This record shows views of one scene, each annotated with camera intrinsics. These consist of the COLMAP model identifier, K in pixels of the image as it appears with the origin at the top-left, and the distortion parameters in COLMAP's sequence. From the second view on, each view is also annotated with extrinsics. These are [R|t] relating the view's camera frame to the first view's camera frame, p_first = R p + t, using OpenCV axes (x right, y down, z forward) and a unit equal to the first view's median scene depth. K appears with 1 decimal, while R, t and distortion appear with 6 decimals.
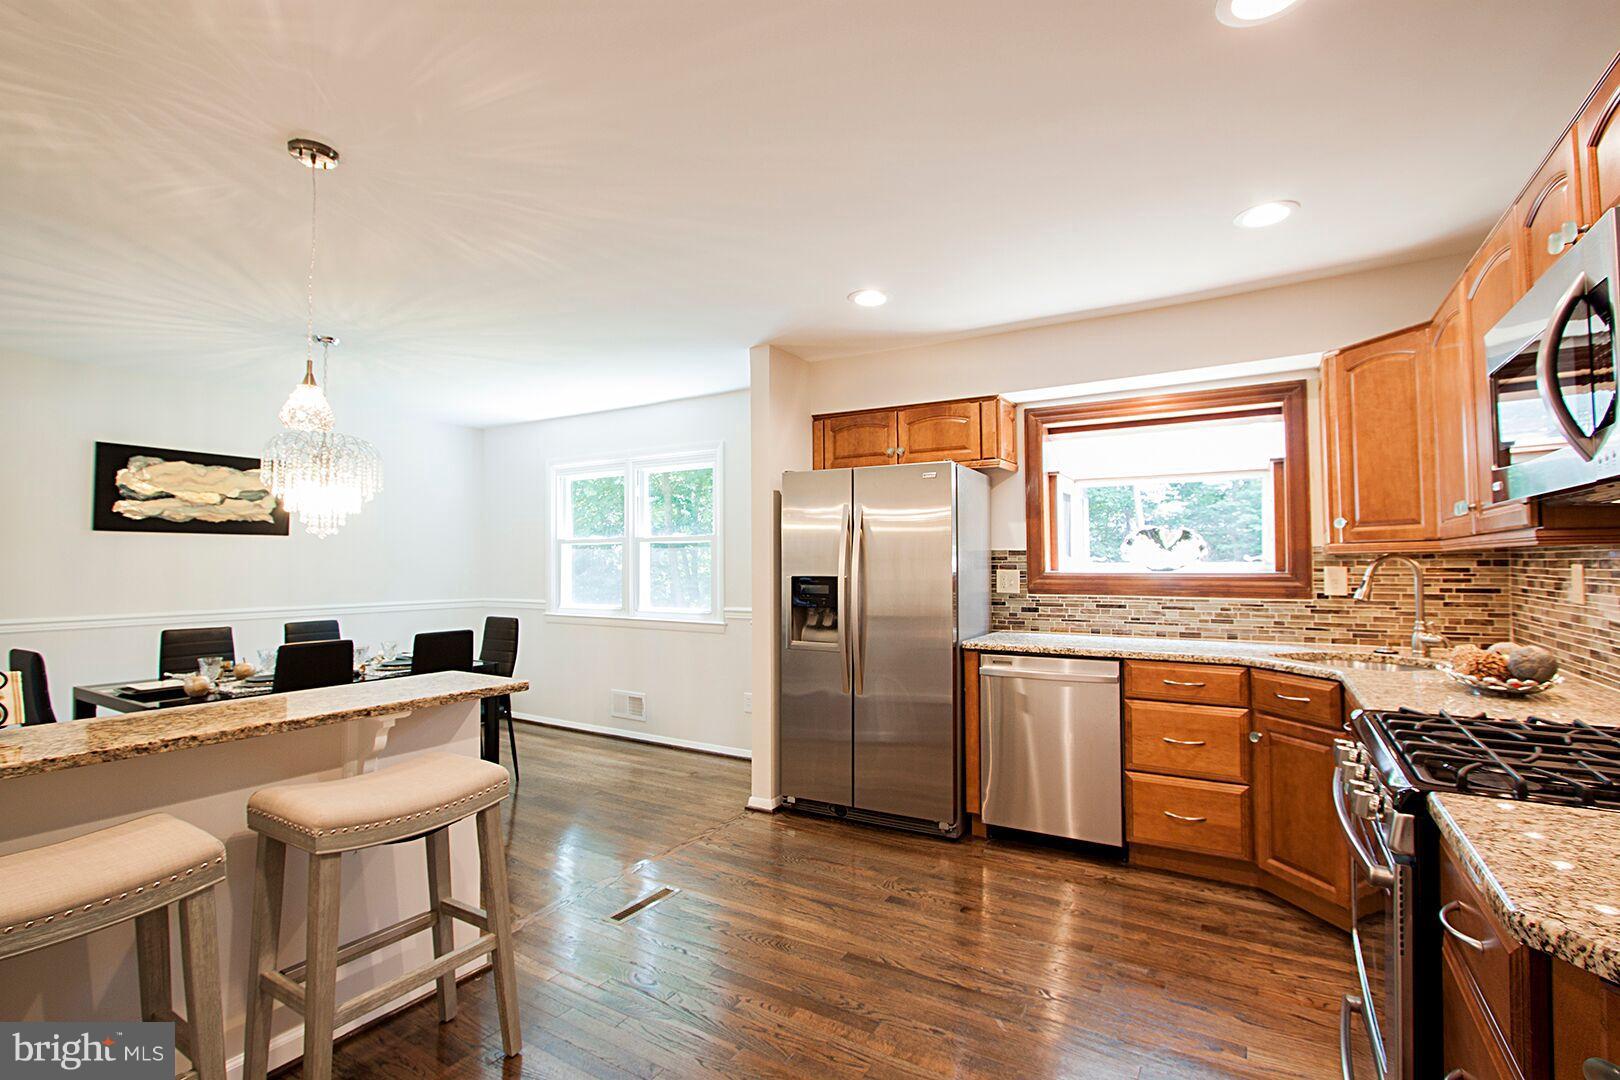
lens RADIAL K [[746.5, 0, 810.0], [0, 746.5, 540.0], [0, 0, 1]] dist [-0.022851, 0.000634]
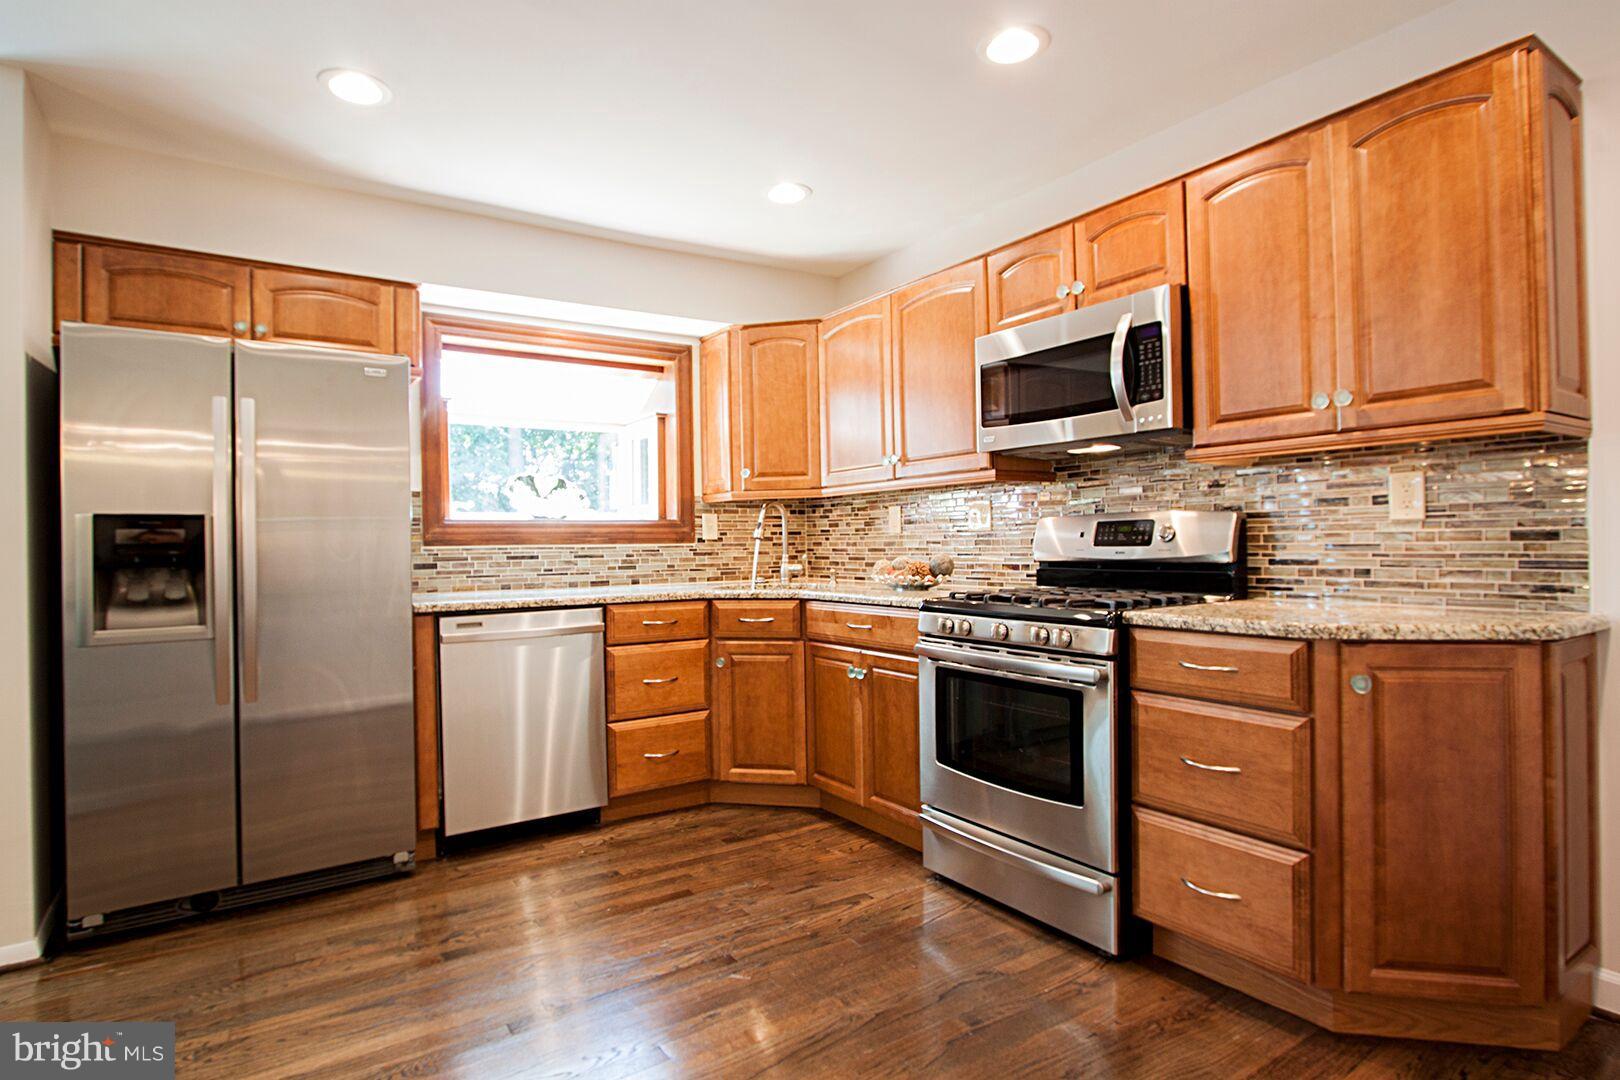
lens RADIAL K [[845.6, 0, 810.0], [0, 845.6, 540.0], [0, 0, 1]] dist [-0.030602, 0.001498]
pose [[0.417110, -0.000415, 0.908856, -0.418236], [-0.012509, 0.999903, 0.006197, 0.066765], [-0.908770, -0.013954, 0.417065, 0.315144]]
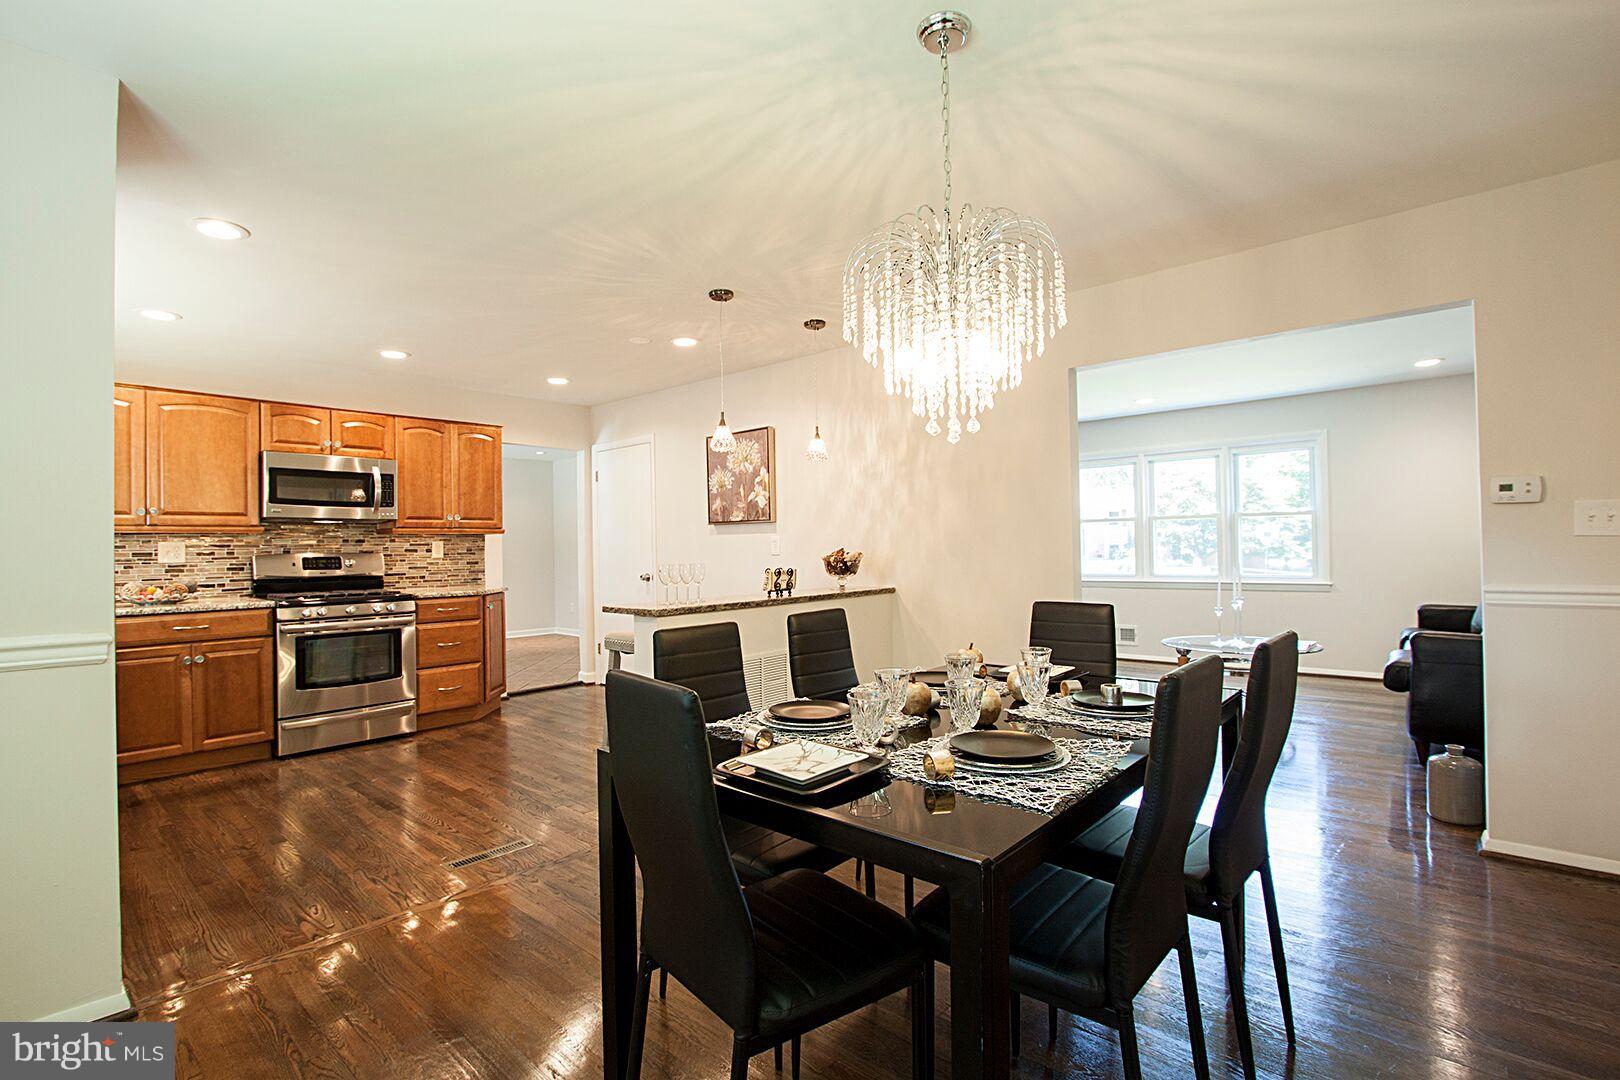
lens RADIAL K [[746.5, 0, 810.0], [0, 746.5, 540.0], [0, 0, 1]] dist [-0.022851, 0.000634]
pose [[-0.985588, 0.018067, 0.168193, -0.816762], [0.011718, 0.999184, -0.038664, 0.087632], [-0.168754, -0.036136, -0.984996, 2.020857]]
